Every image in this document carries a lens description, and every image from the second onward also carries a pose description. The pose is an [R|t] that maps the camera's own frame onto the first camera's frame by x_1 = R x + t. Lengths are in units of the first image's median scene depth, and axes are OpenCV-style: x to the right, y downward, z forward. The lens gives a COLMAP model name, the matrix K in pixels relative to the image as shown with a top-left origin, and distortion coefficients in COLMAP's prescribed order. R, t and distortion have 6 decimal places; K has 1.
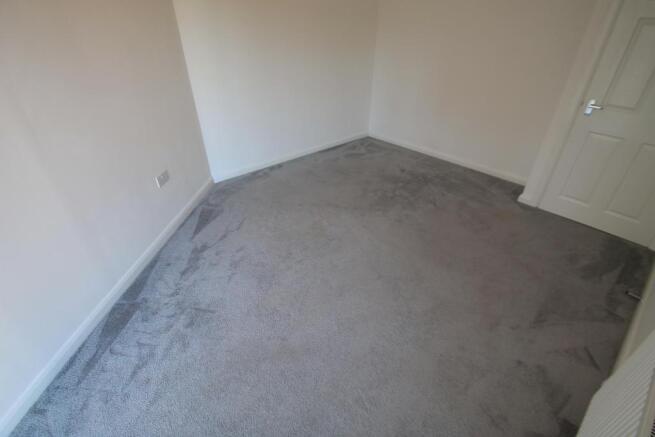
lens RADIAL K [[312.6, 0, 330.3], [0, 312.6, 225.4], [0, 0, 1]] dist [0.002058, -0.011572]
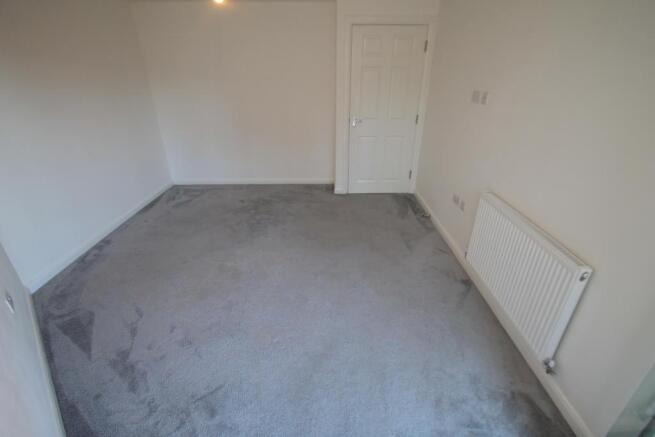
lens RADIAL K [[312.6, 0, 330.3], [0, 312.6, 225.4], [0, 0, 1]] dist [0.002058, -0.011572]
pose [[0.652963, -0.344300, 0.674609, -0.416676], [0.421193, 0.905340, 0.054380, -0.035885], [-0.629473, 0.248632, 0.736170, 0.033225]]
